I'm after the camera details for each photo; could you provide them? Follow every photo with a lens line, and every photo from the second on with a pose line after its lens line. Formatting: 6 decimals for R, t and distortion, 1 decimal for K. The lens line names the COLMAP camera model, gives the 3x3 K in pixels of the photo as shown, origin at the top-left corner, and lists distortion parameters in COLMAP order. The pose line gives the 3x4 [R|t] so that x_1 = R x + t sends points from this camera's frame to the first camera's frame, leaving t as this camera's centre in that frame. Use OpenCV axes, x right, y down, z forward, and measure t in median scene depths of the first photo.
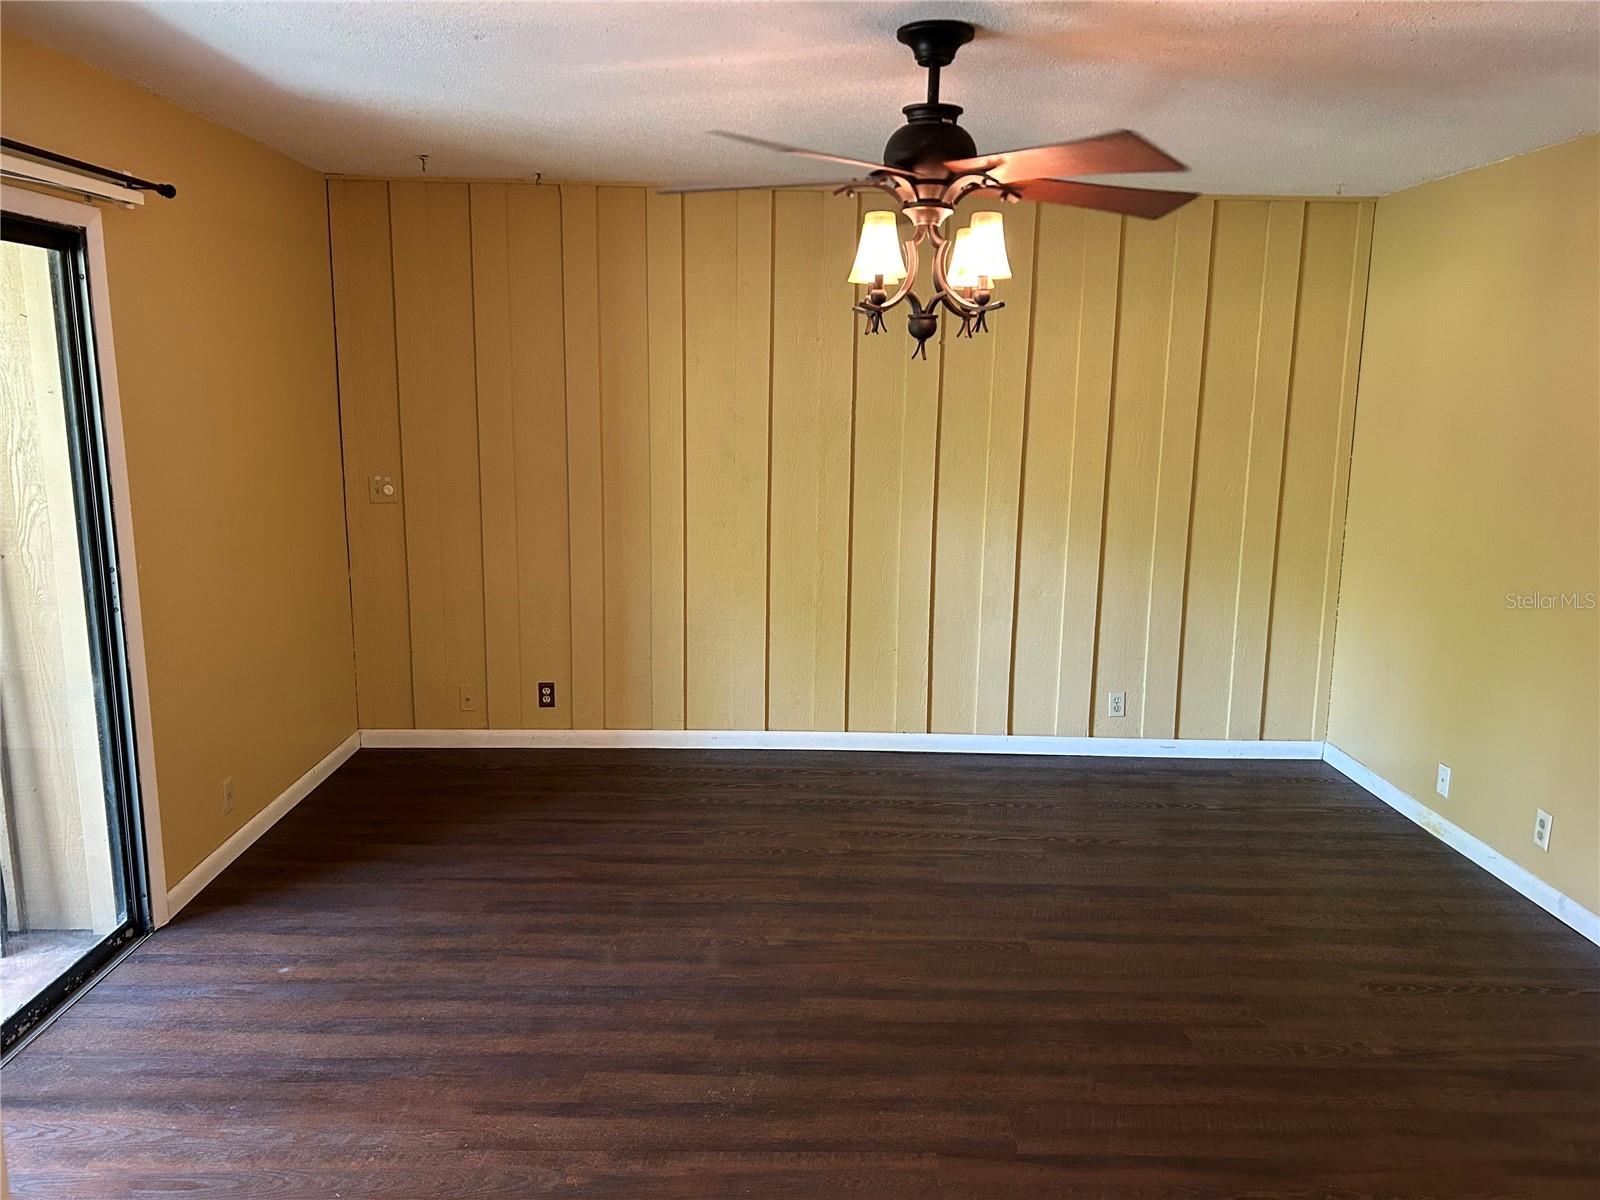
lens RADIAL K [[1209.7, 0, 800.9], [0, 1209.7, 628.9], [0, 0, 1]] dist [0.048403, -0.055654]
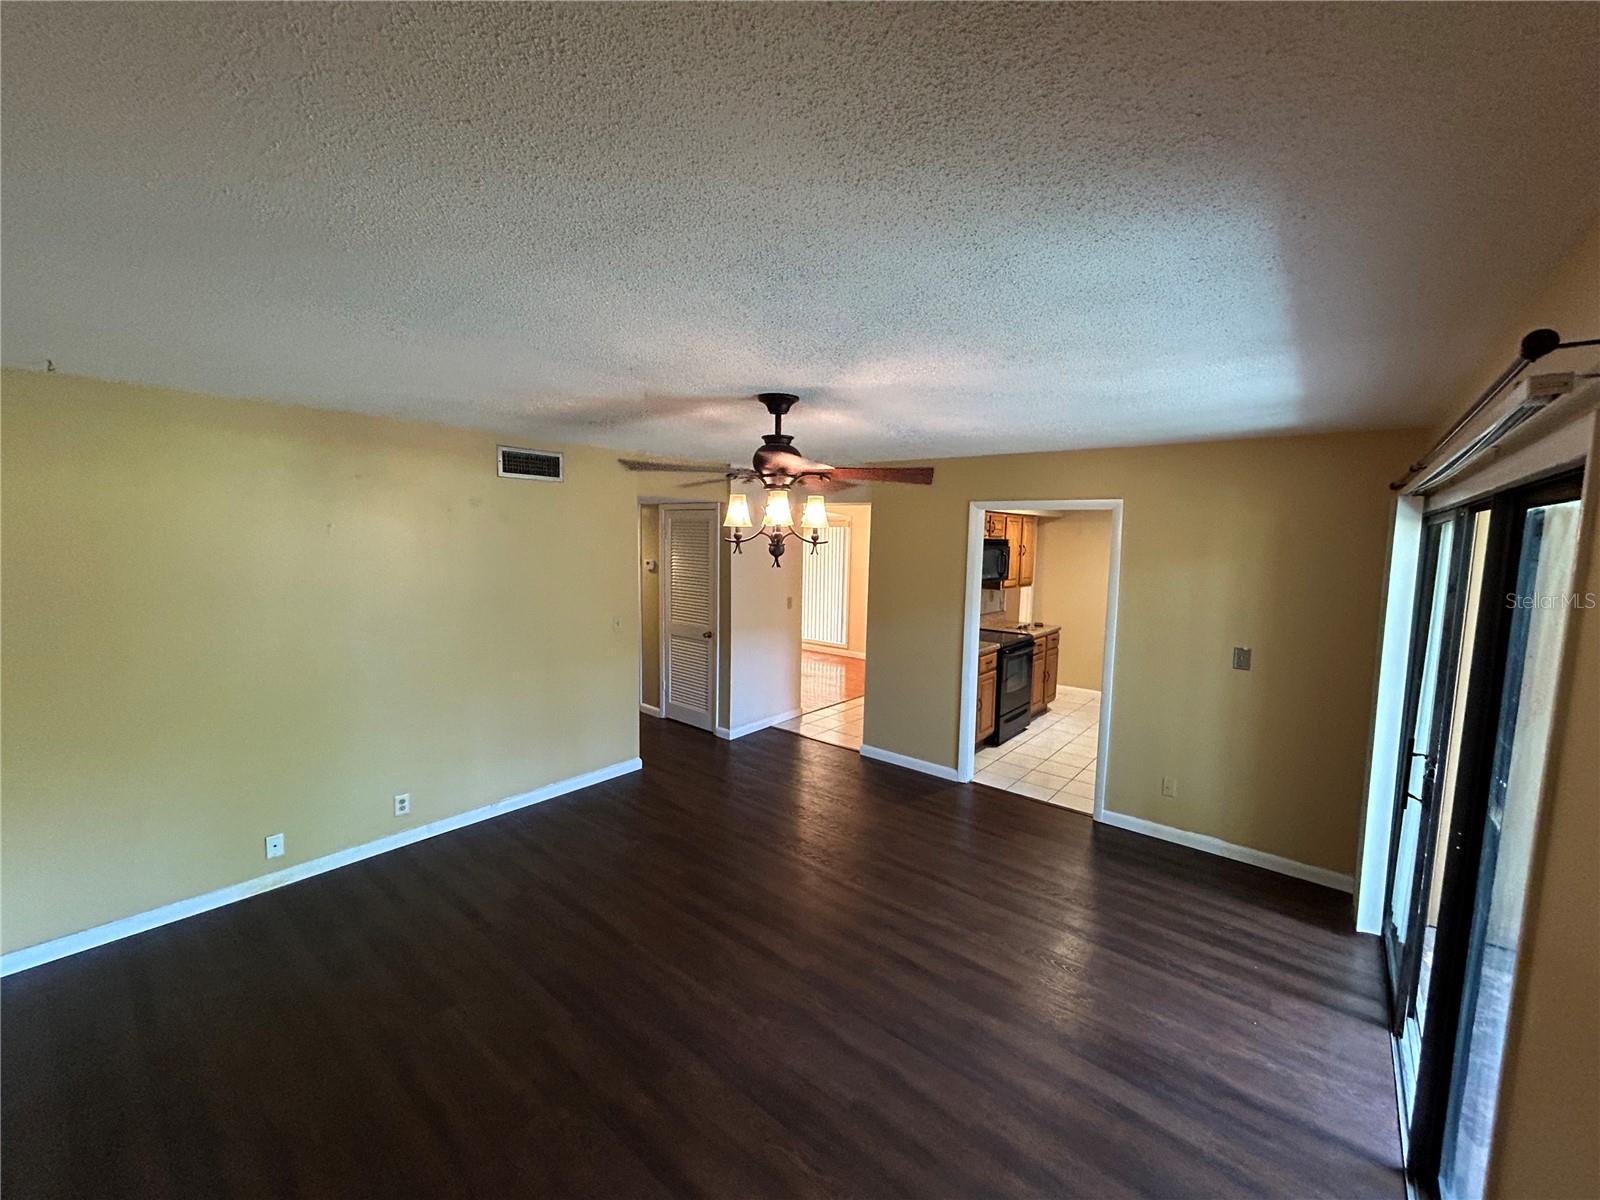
lens RADIAL K [[656.2, 0, 800.0], [0, 656.2, 600.0], [0, 0, 1]] dist [-0.002704, 0.003026]
pose [[-0.759763, -0.097756, 0.642809, -0.558049], [0.099667, 0.959439, 0.263709, -0.425785], [-0.642516, 0.264423, -0.719203, 1.675153]]
